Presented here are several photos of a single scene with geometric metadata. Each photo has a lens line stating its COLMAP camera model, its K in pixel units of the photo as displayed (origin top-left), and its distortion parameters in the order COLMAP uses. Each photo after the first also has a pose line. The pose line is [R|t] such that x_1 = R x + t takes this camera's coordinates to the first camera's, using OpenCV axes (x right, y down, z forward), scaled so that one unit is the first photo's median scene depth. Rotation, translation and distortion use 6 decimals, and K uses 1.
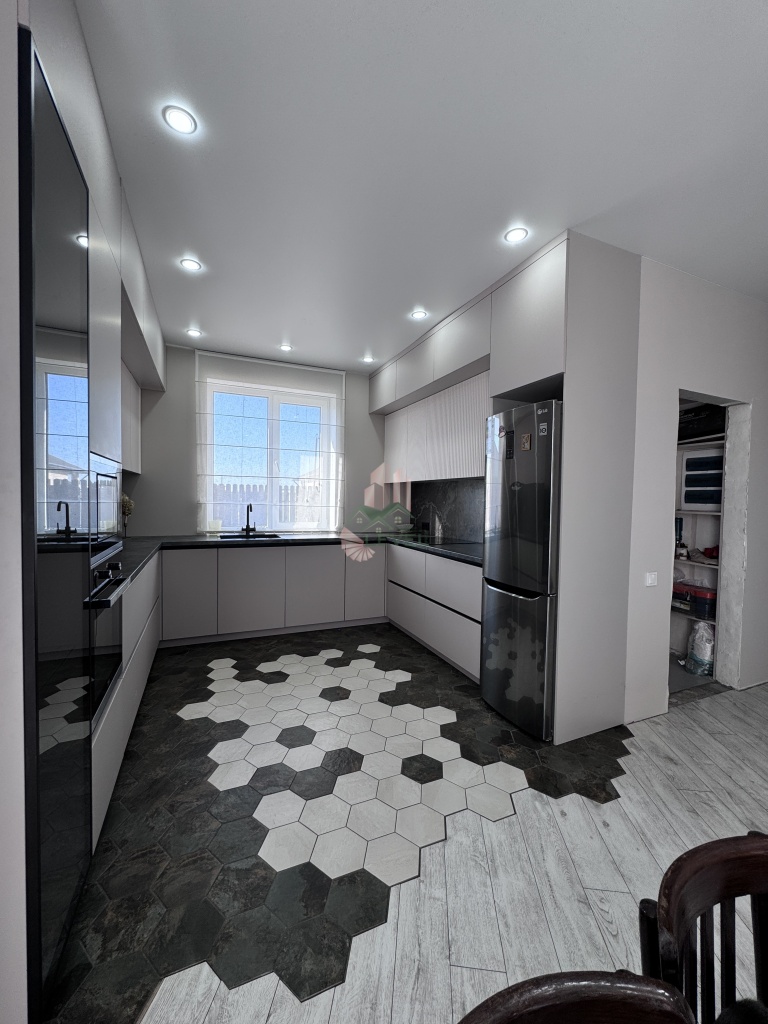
lens RADIAL K [[410.4, 0, 386.0], [0, 410.4, 511.8], [0, 0, 1]] dist [-0.005478, 0.001214]
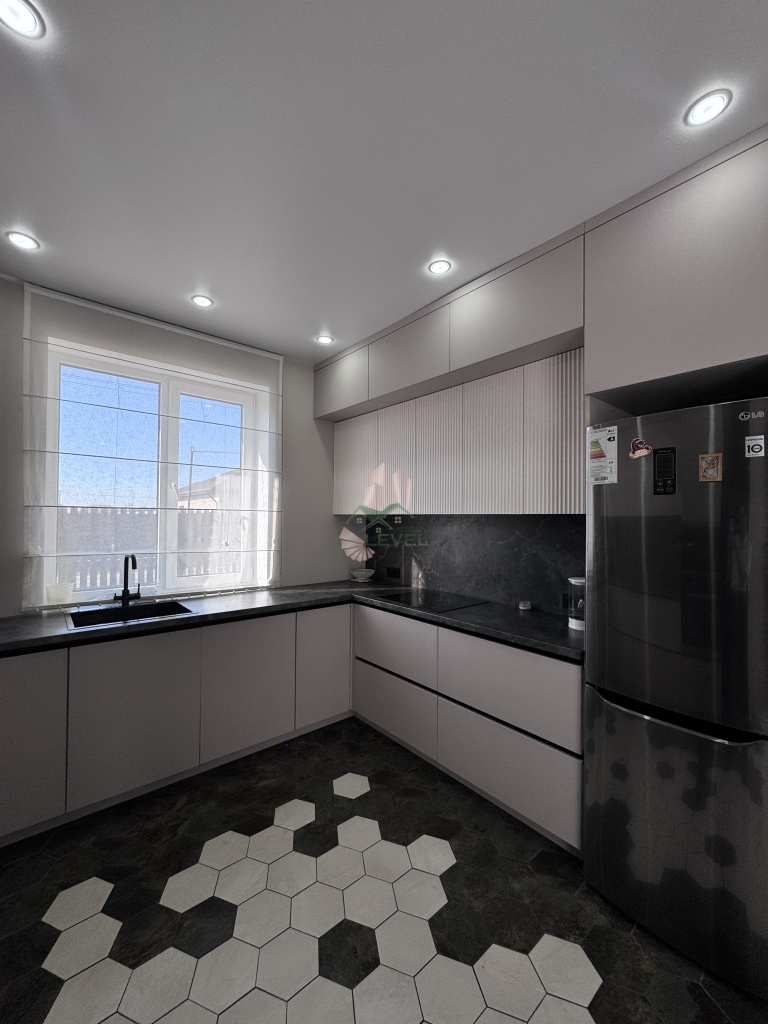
lens RADIAL K [[410.4, 0, 385.9], [0, 410.4, 511.1], [0, 0, 1]] dist [-0.005478, 0.001214]
pose [[0.957117, -0.003391, 0.289681, -0.178757], [0.016363, 0.998968, -0.042367, -0.060517], [-0.289238, 0.045291, 0.956185, 0.386502]]
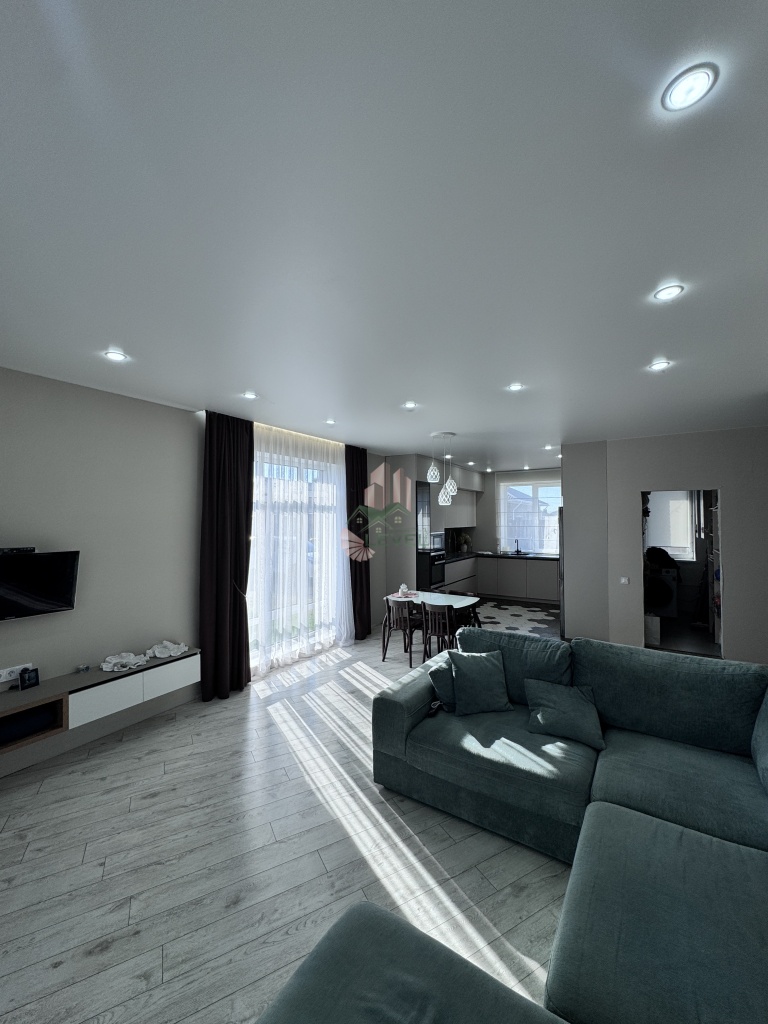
lens RADIAL K [[410.4, 0, 384.5], [0, 410.4, 513.4], [0, 0, 1]] dist [-0.005478, 0.001214]
pose [[0.559151, -0.032604, -0.828425, 1.263650], [-0.011985, 0.998804, -0.047399, -0.053081], [0.828980, 0.036432, 0.558091, -0.927037]]
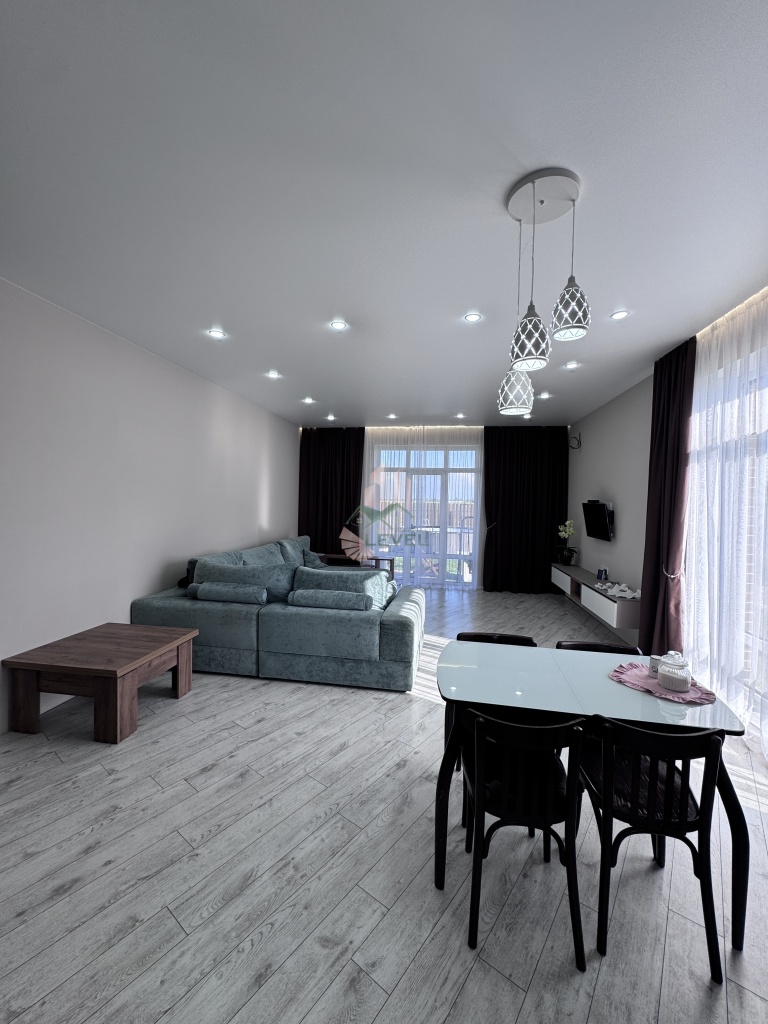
lens RADIAL K [[410.4, 0, 387.5], [0, 410.4, 511.7], [0, 0, 1]] dist [-0.005478, 0.001214]
pose [[-0.846462, -0.046945, 0.530375, 0.068835], [-0.017271, 0.998002, 0.060772, -0.051538], [-0.532168, 0.042281, -0.845582, 0.567869]]
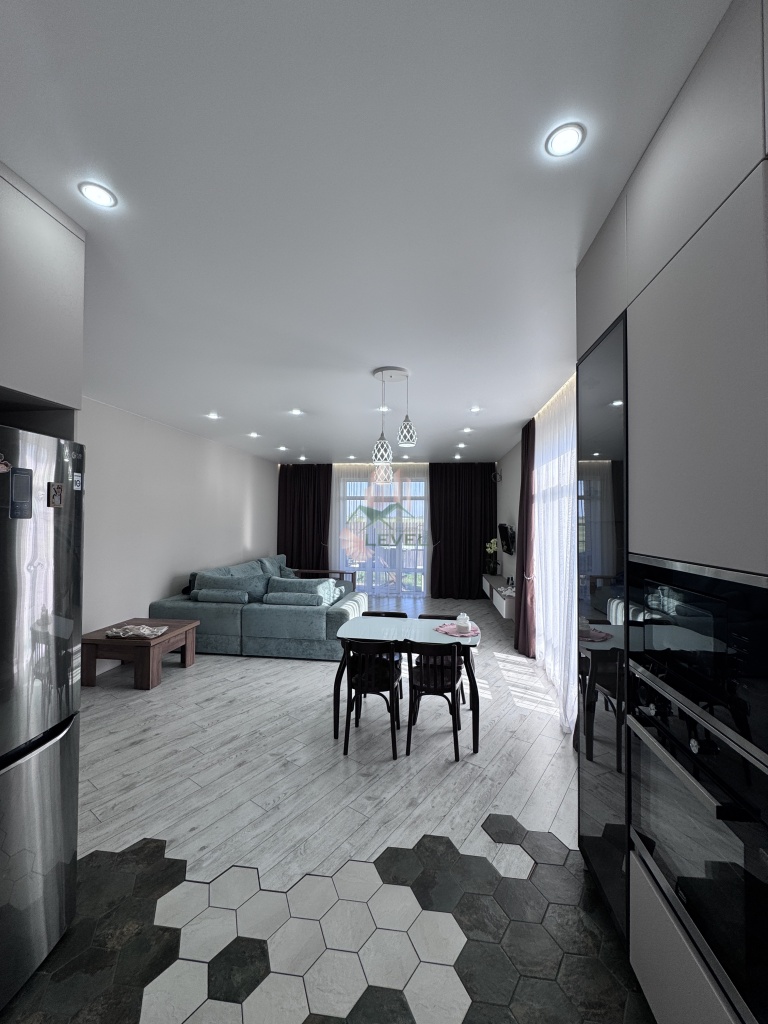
lens RADIAL K [[410.4, 0, 388.3], [0, 410.4, 510.9], [0, 0, 1]] dist [-0.005478, 0.001214]
pose [[-0.863300, -0.013045, 0.504523, -0.279371], [-0.005746, 0.999855, 0.016021, -0.103016], [-0.504659, 0.010932, -0.863250, 0.853034]]
